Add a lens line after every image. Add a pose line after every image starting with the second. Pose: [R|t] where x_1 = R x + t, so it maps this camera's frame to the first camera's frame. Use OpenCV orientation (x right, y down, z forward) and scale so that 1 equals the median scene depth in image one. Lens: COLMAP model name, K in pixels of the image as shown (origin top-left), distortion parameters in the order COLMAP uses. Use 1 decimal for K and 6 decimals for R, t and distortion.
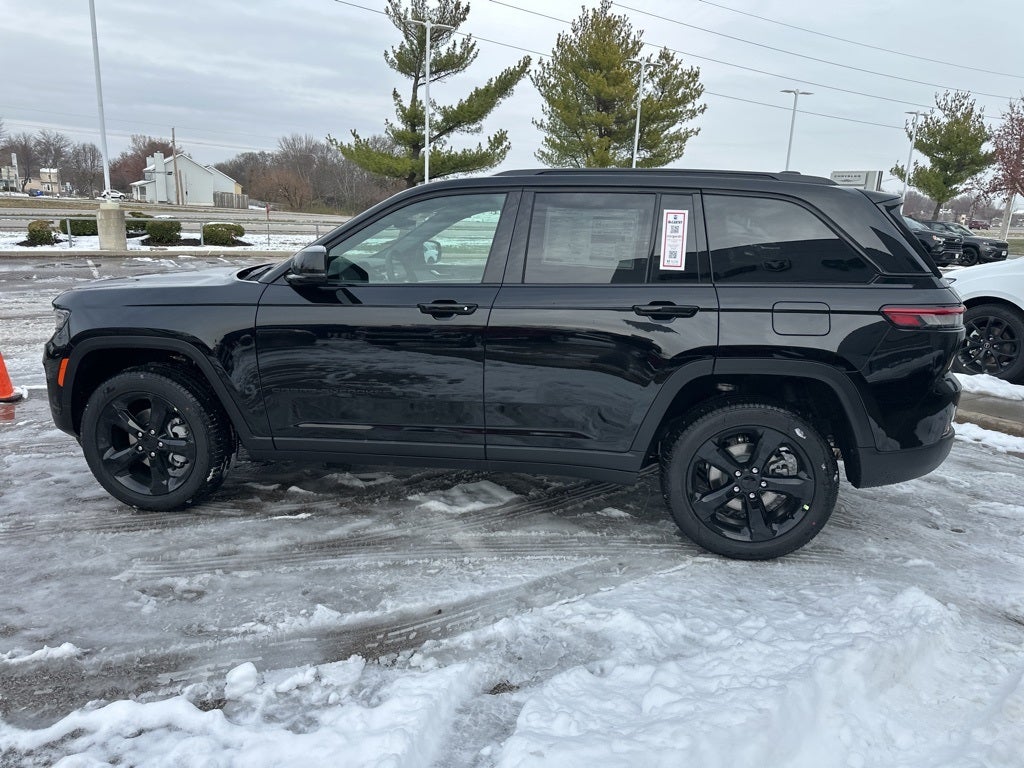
lens RADIAL K [[718.0, 0, 510.7], [0, 718.0, 378.2], [0, 0, 1]] dist [0.045574, -0.053182]
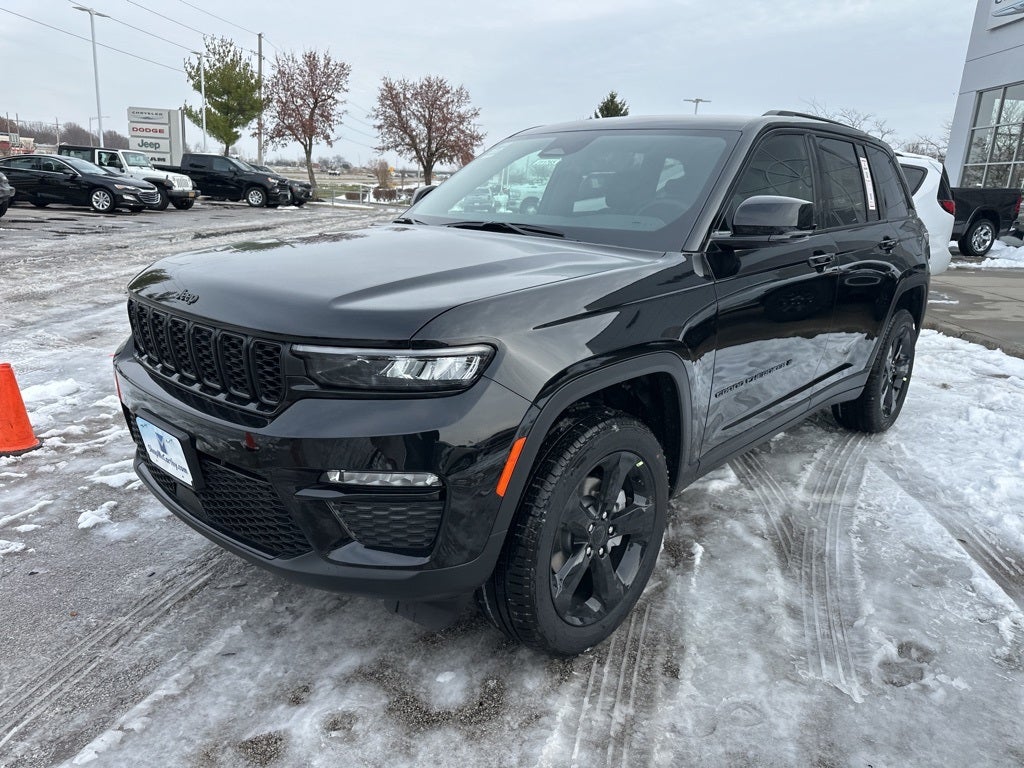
lens RADIAL K [[719.2, 0, 512.0], [0, 719.2, 384.0], [0, 0, 1]] dist [0.039643, -0.044514]
pose [[0.555869, -0.229991, 0.798820, -0.994991], [0.161913, 0.972515, 0.167330, -0.149655], [-0.815349, 0.036326, 0.577829, 0.709510]]
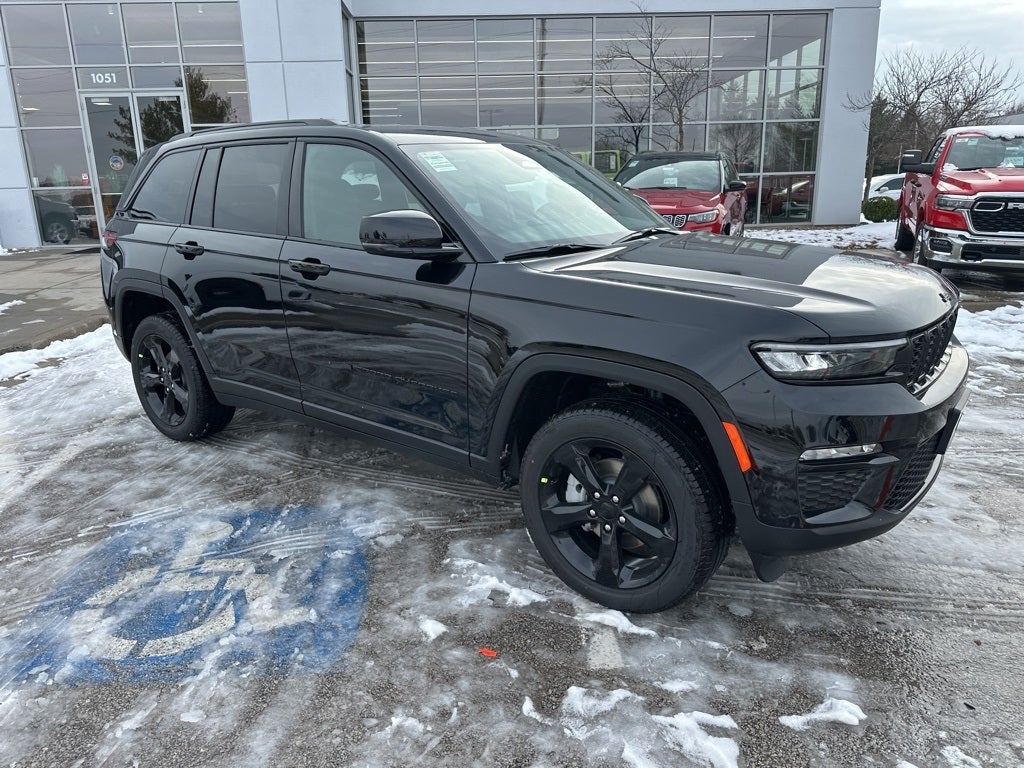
lens RADIAL K [[717.9, 0, 506.5], [0, 717.9, 384.6], [0, 0, 1]] dist [0.033470, -0.039510]
pose [[-0.874368, -0.147942, 0.462162, -0.640133], [0.098578, 0.878385, 0.467678, -0.452486], [-0.475146, 0.454482, -0.753447, 1.986395]]
